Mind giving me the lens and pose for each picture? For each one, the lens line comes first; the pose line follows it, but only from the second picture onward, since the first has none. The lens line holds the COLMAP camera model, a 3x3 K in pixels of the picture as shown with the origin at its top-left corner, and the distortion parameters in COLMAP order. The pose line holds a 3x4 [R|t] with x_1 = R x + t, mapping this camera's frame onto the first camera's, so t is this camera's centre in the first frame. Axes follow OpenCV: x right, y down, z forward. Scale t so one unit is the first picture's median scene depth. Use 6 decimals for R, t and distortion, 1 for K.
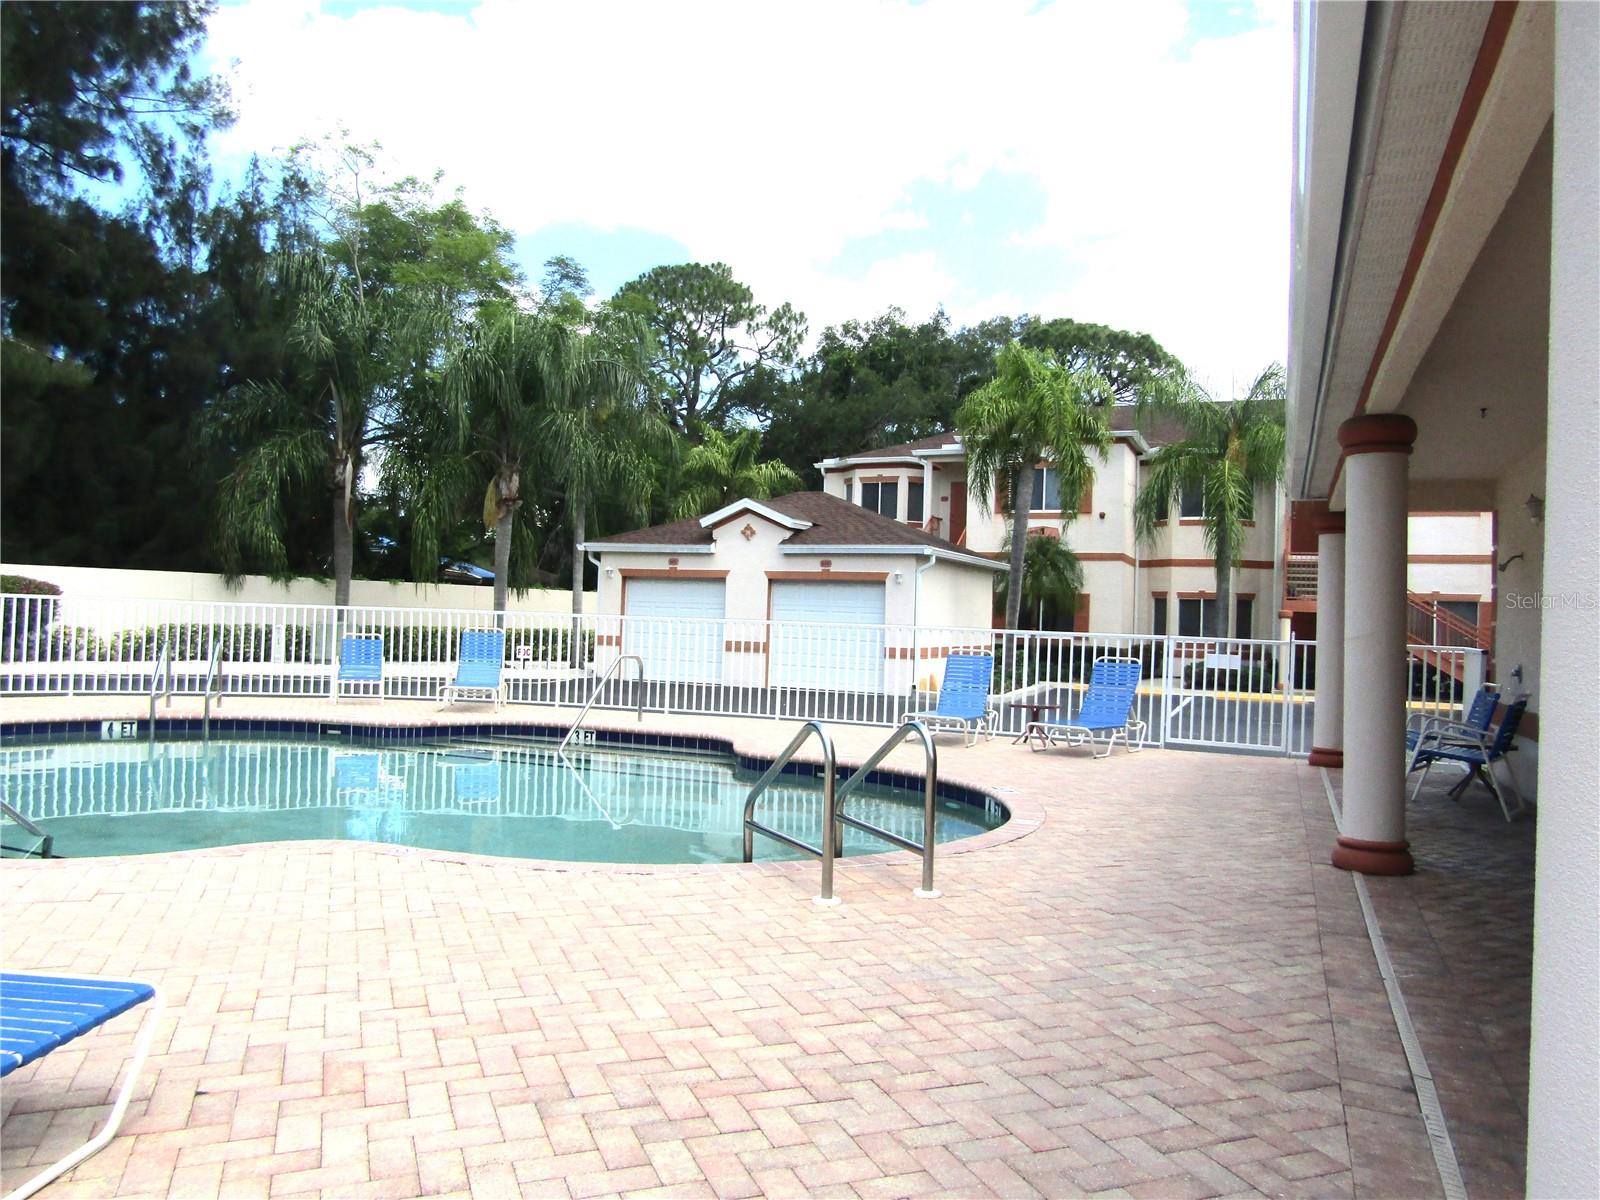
lens RADIAL K [[1135.3, 0, 787.7], [0, 1135.3, 600.0], [0, 0, 1]] dist [0.002584, -0.002843]
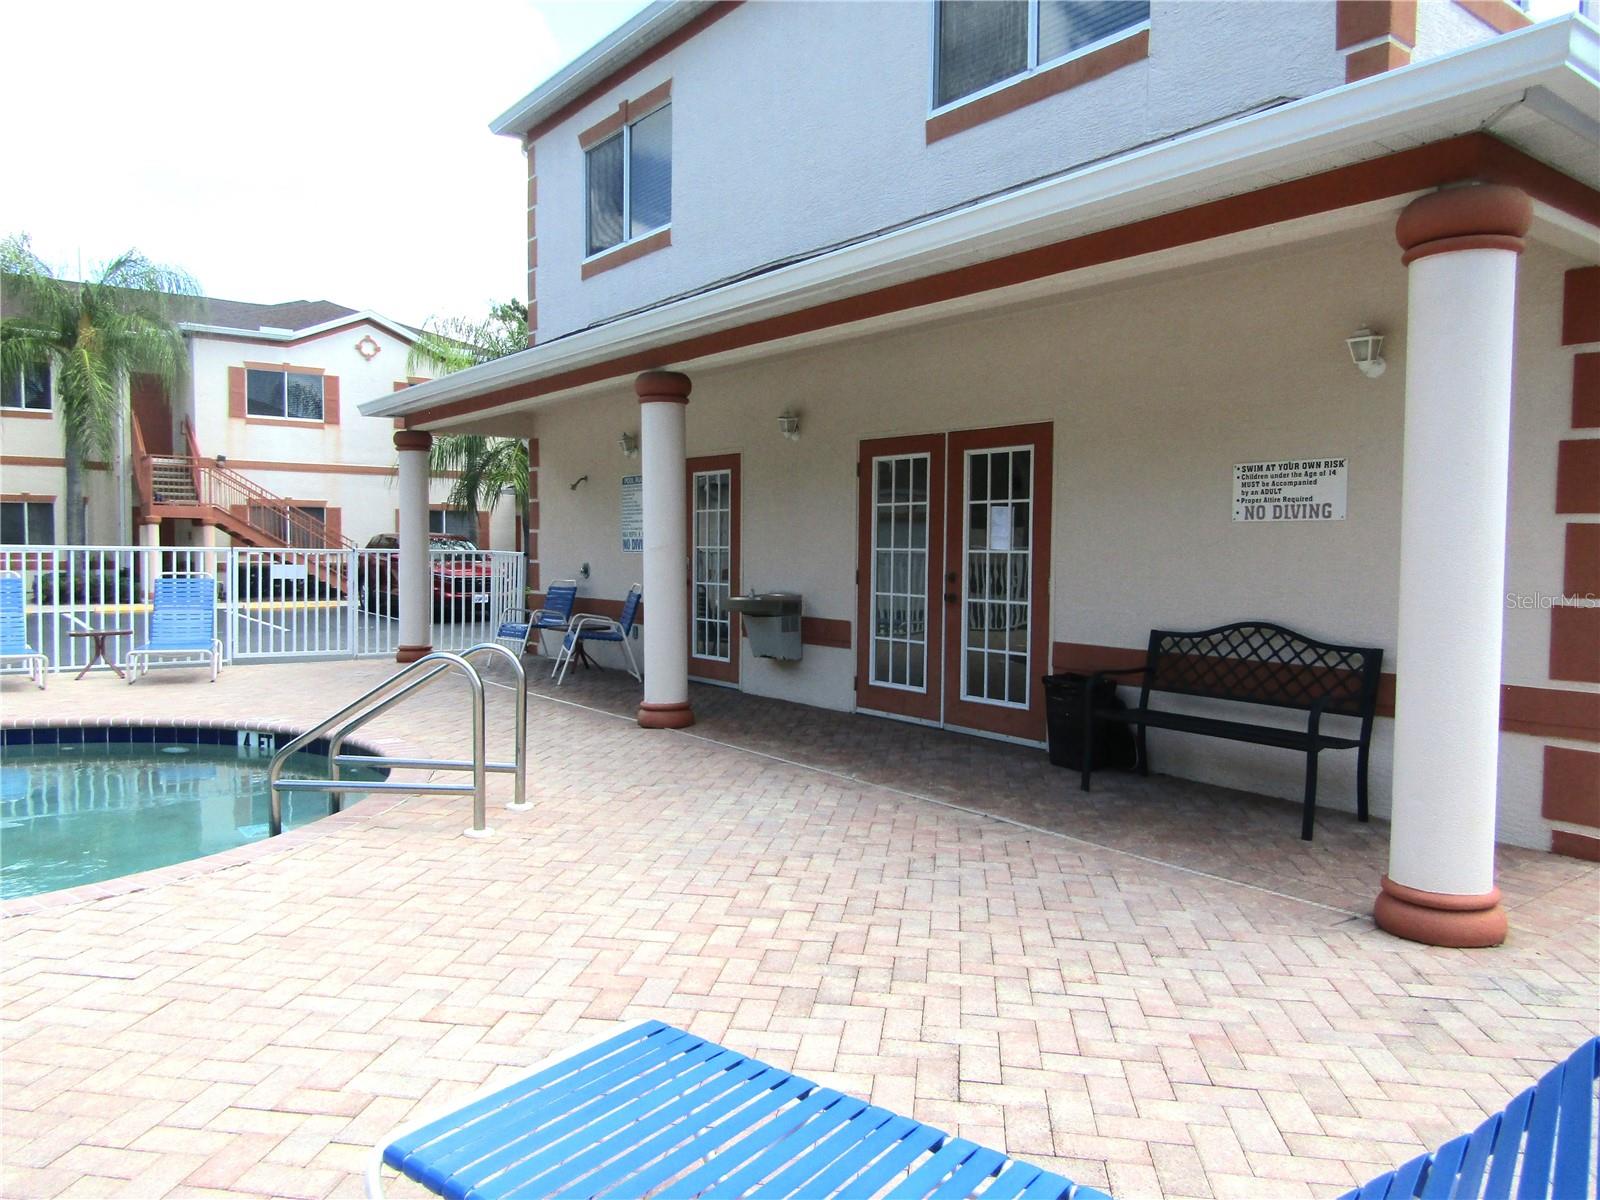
lens RADIAL K [[1140.8, 0, 800.0], [0, 1140.8, 600.0], [0, 0, 1]] dist [-0.016095, 0.008312]
pose [[0.496048, -0.066126, 0.865774, -0.386108], [-0.009078, 0.996646, 0.081323, -0.009545], [-0.868248, -0.048200, 0.493784, 0.167158]]
